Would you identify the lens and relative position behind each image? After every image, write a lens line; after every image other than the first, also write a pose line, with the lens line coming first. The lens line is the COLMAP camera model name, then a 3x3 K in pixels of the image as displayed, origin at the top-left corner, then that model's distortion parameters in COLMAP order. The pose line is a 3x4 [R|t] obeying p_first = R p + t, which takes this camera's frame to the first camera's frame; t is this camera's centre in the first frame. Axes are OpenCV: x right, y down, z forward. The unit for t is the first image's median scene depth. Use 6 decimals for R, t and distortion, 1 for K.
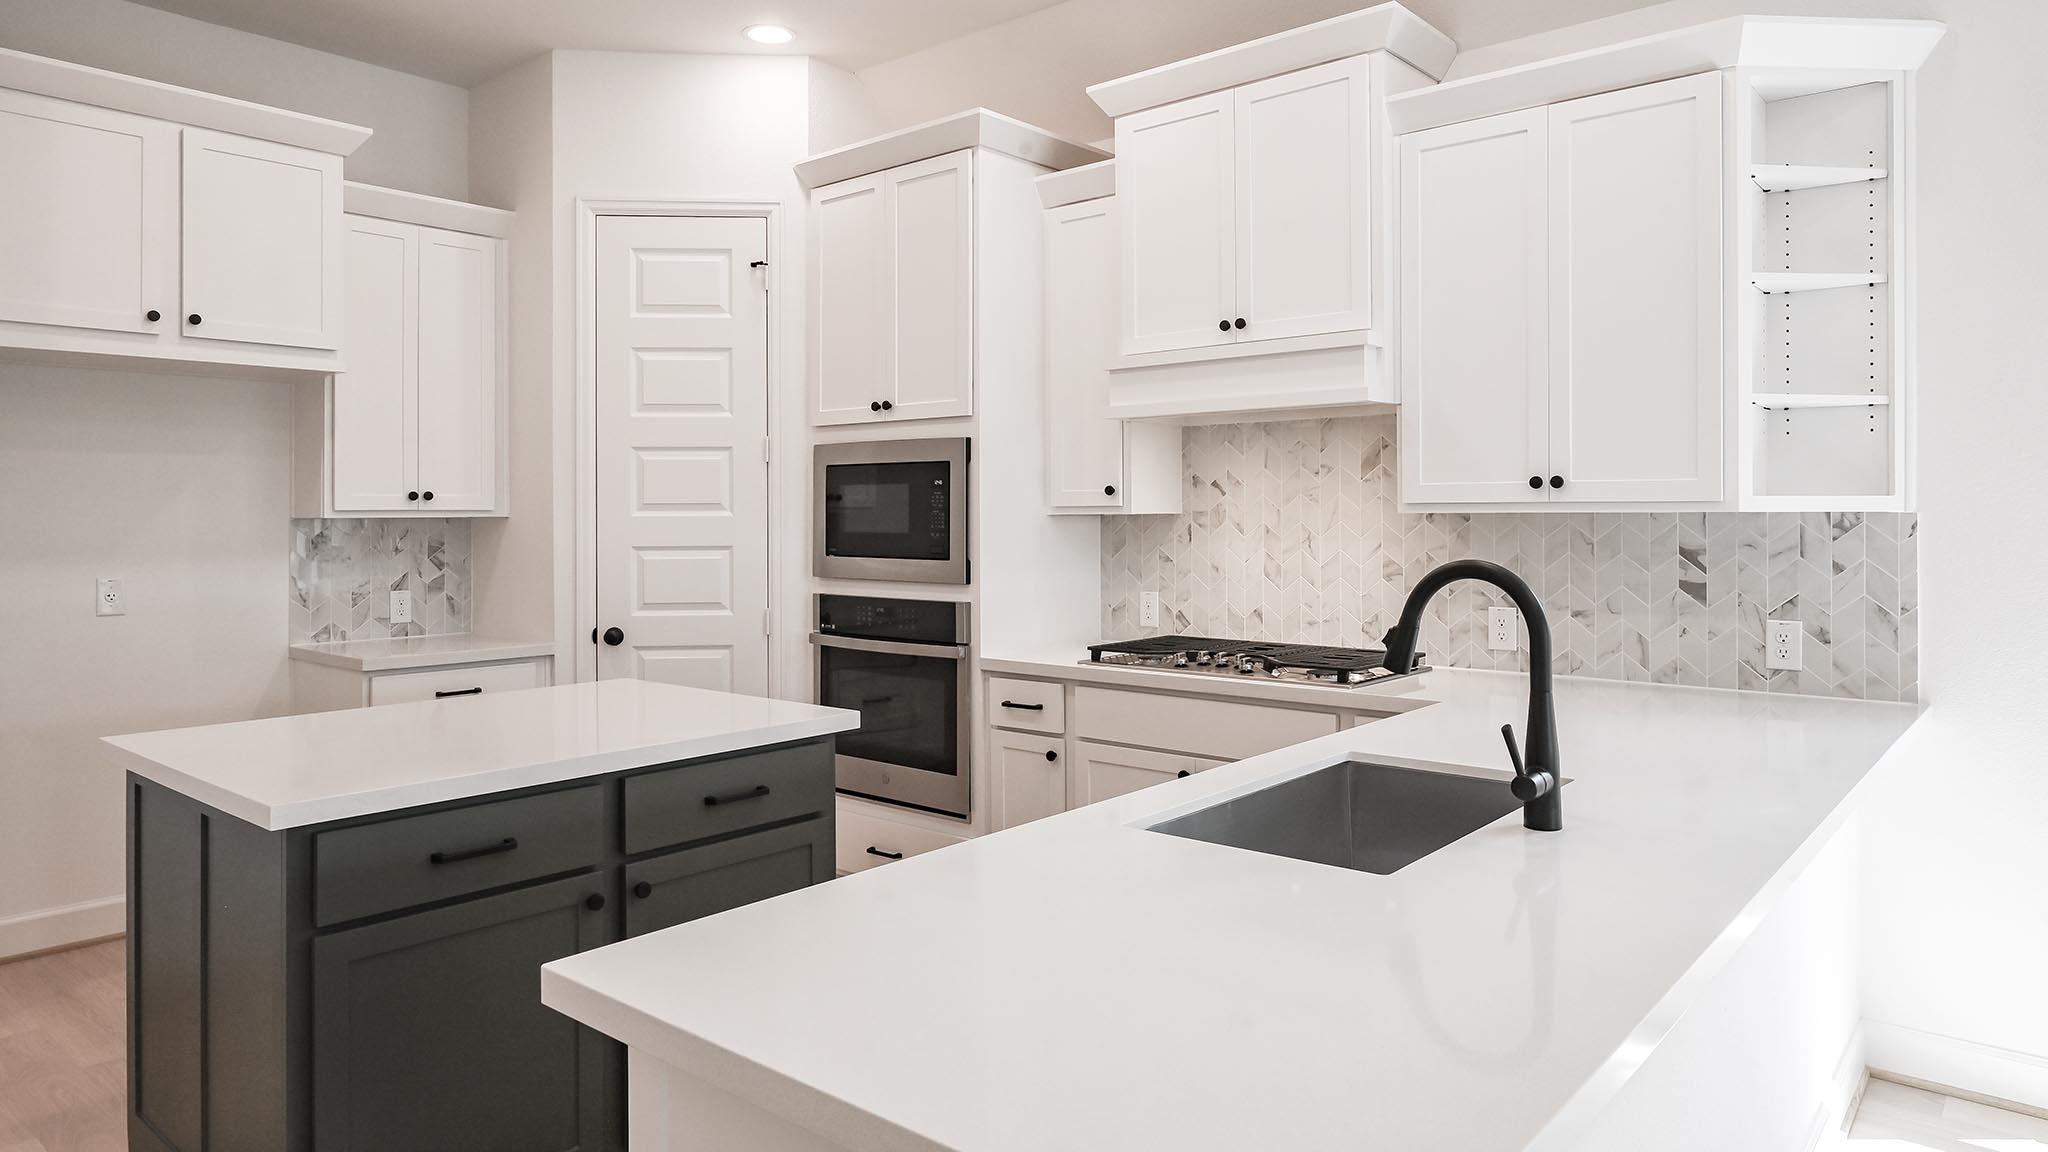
lens RADIAL K [[1284.6, 0, 1018.2], [0, 1284.6, 590.0], [0, 0, 1]] dist [-0.000545, -0.000803]
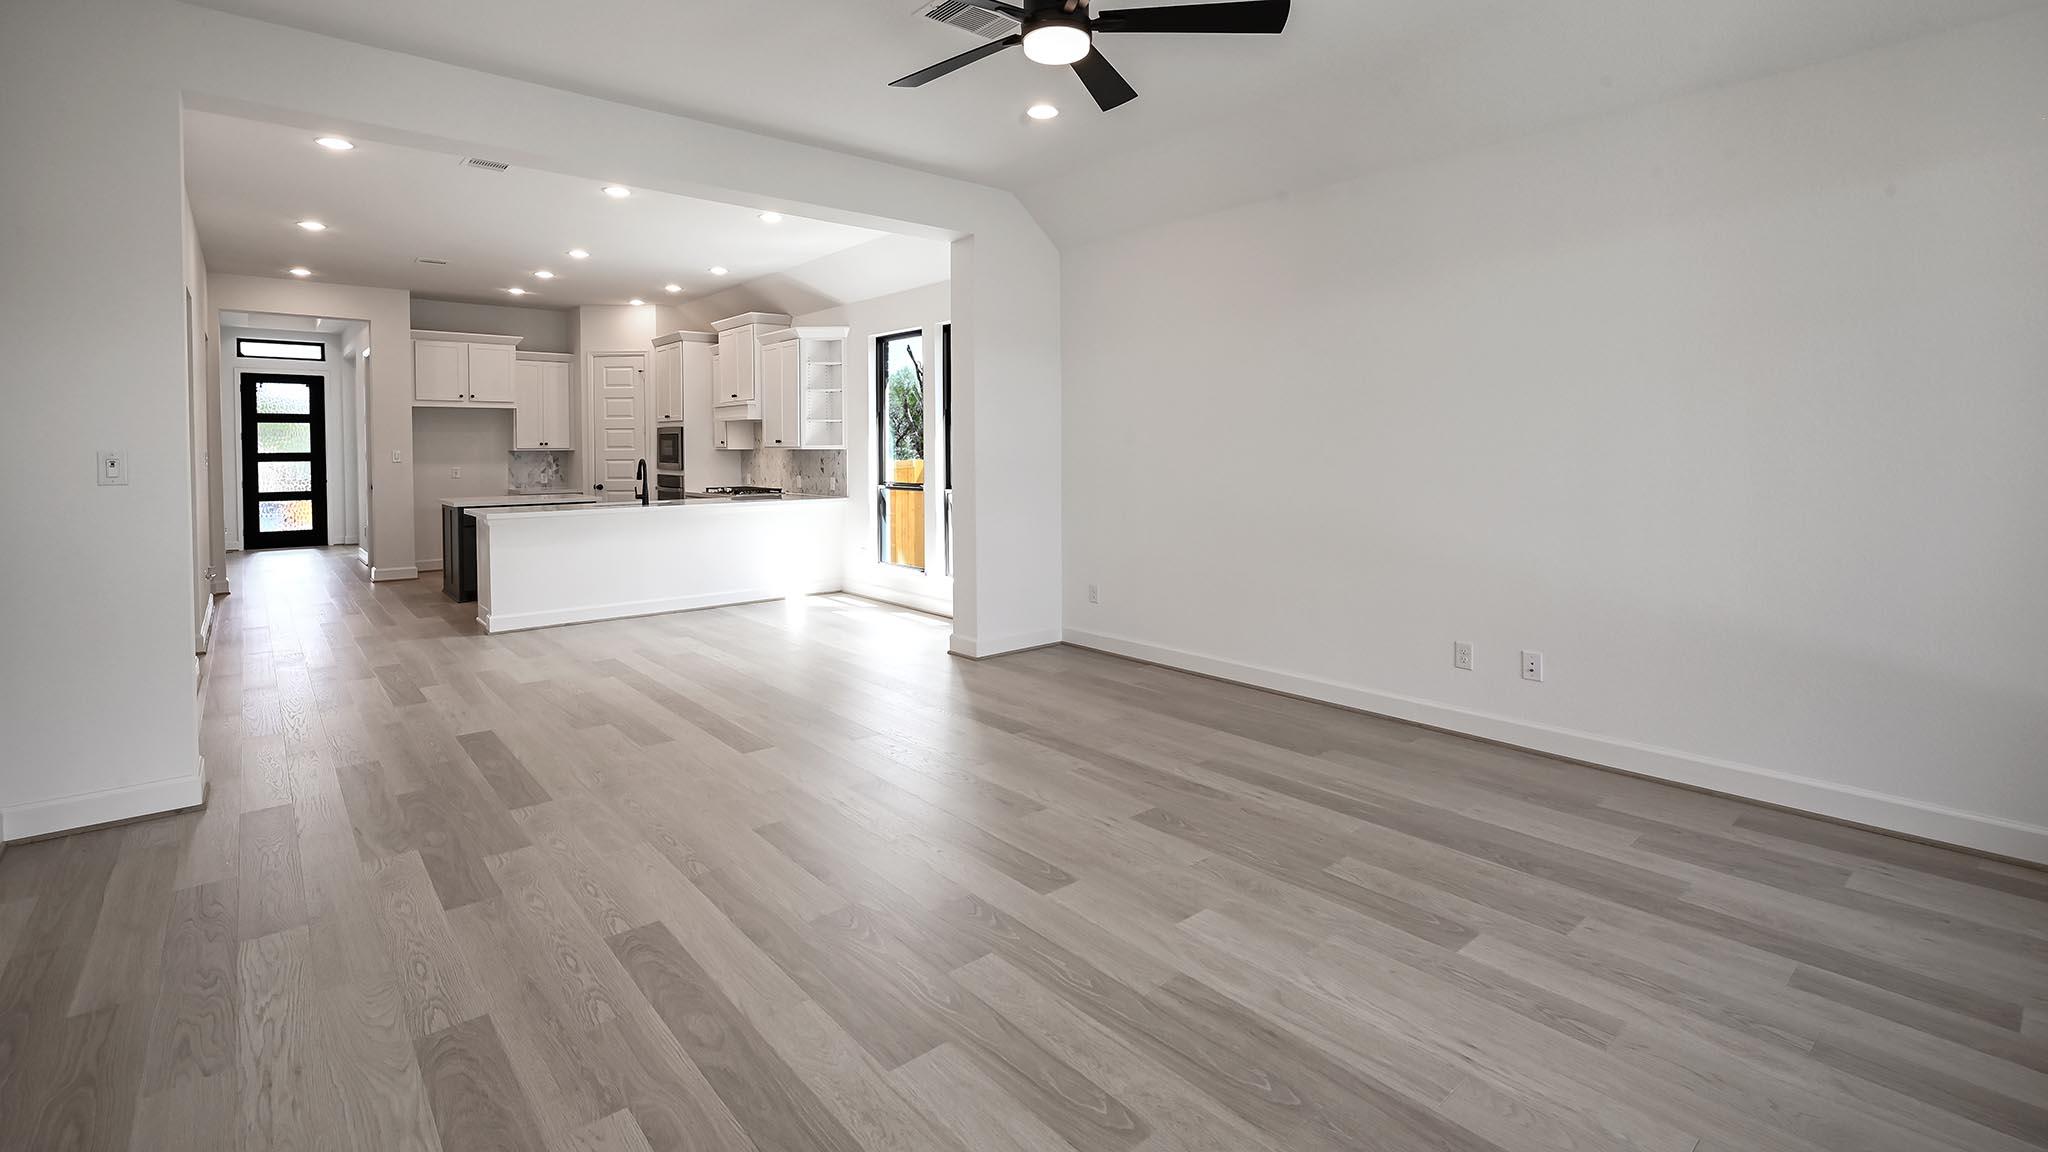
lens RADIAL K [[935.6, 0, 1029.3], [0, 935.6, 558.4], [0, 0, 1]] dist [0.000943, 0.000066]
pose [[0.987949, 0.017472, -0.153792, 1.196035], [-0.008030, 0.998056, 0.061808, 0.065201], [0.154573, -0.059828, 0.986168, -1.258709]]
